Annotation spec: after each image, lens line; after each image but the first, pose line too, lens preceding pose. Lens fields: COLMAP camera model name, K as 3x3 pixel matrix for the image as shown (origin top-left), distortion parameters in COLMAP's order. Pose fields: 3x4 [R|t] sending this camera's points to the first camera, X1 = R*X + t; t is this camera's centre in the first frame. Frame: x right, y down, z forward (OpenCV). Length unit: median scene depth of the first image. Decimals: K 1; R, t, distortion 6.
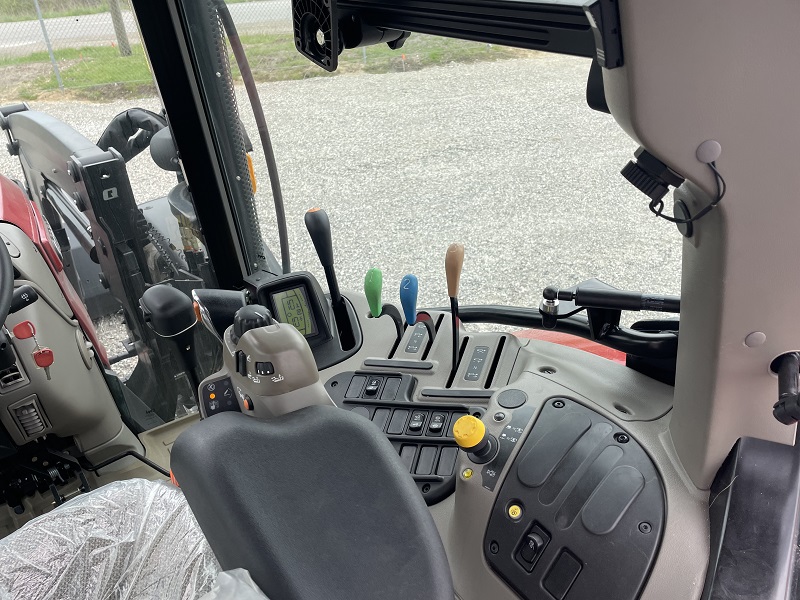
lens RADIAL K [[603.4, 0, 405.3], [0, 603.4, 297.2], [0, 0, 1]] dist [0.086389, -0.113149]
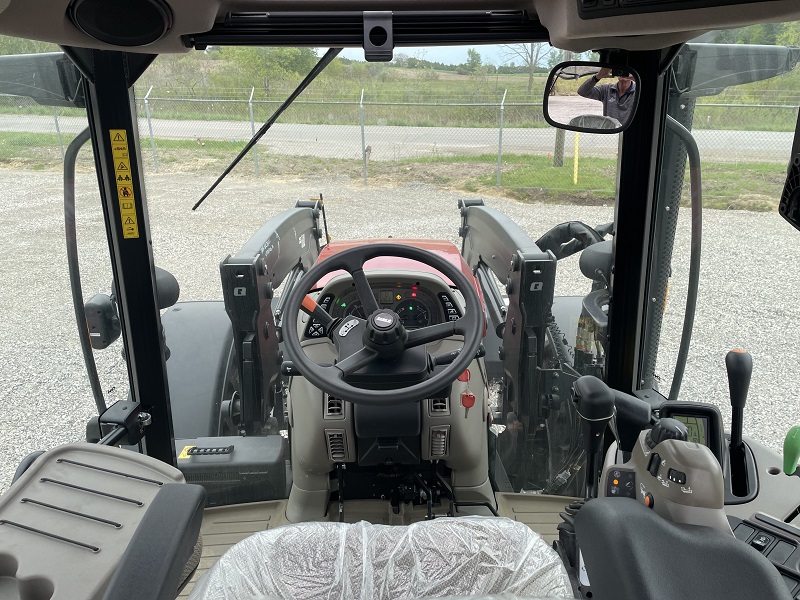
lens RADIAL K [[603.4, 0, 405.3], [0, 603.4, 297.2], [0, 0, 1]] dist [0.086389, -0.113149]
pose [[0.798102, 0.237881, -0.553575, -0.030233], [-0.329006, 0.941756, -0.069648, 0.017558], [0.504765, 0.237716, 0.829882, -0.104385]]
